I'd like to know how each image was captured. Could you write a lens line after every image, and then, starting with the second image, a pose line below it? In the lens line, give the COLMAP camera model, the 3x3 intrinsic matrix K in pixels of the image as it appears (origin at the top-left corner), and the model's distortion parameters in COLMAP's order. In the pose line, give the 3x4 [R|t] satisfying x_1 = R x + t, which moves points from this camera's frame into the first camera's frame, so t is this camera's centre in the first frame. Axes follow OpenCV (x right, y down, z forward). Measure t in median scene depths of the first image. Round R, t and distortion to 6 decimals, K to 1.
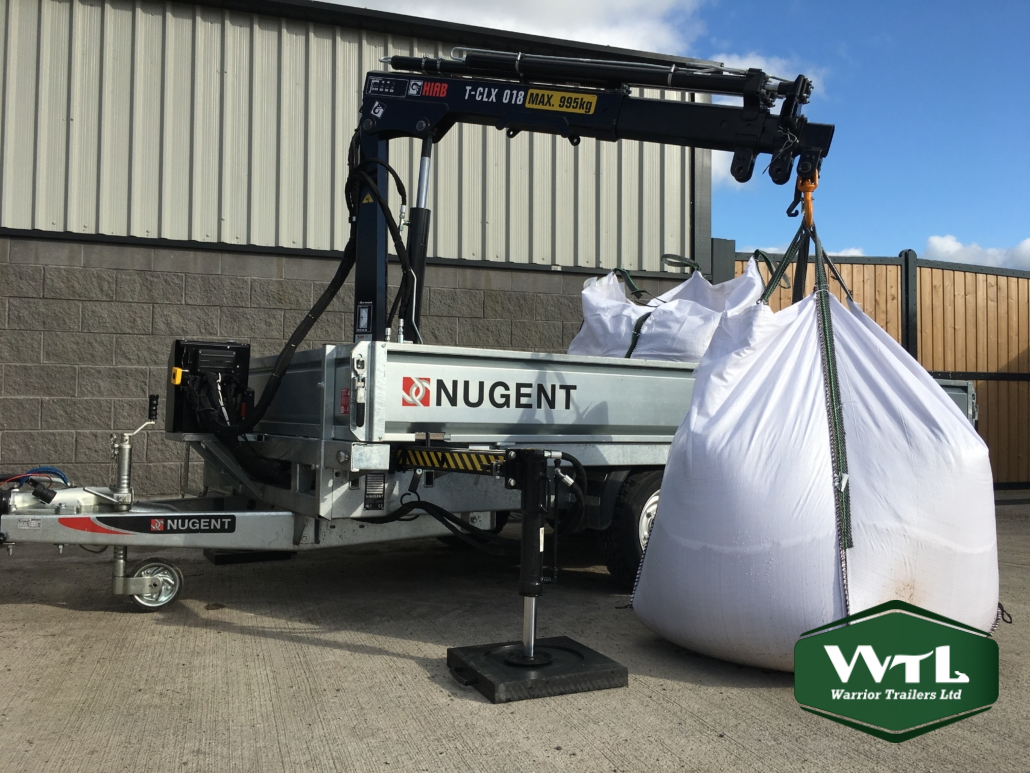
lens RADIAL K [[870.7, 0, 517.7], [0, 870.7, 382.7], [0, 0, 1]] dist [0.034422, -0.046222]
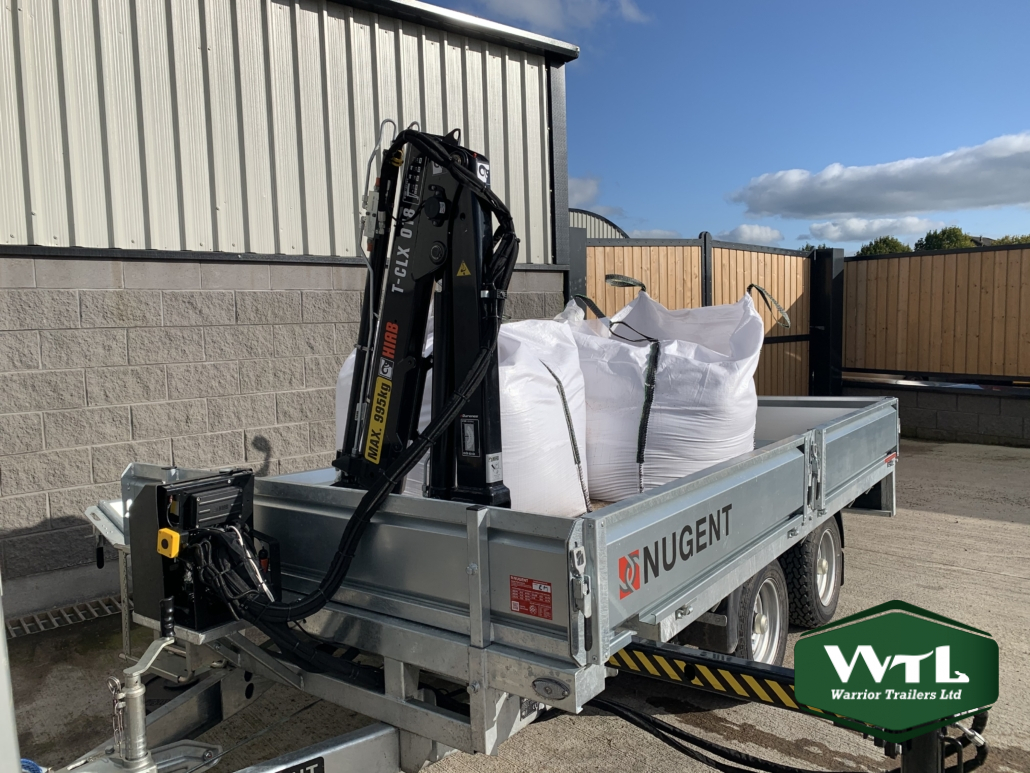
lens RADIAL K [[777.6, 0, 511.3], [0, 777.6, 380.3], [0, 0, 1]] dist [0.001643, -0.006942]
pose [[0.930902, -0.063883, 0.359640, -0.358183], [0.027097, 0.993952, 0.106419, -0.183394], [-0.364263, -0.089321, 0.927003, 0.386624]]
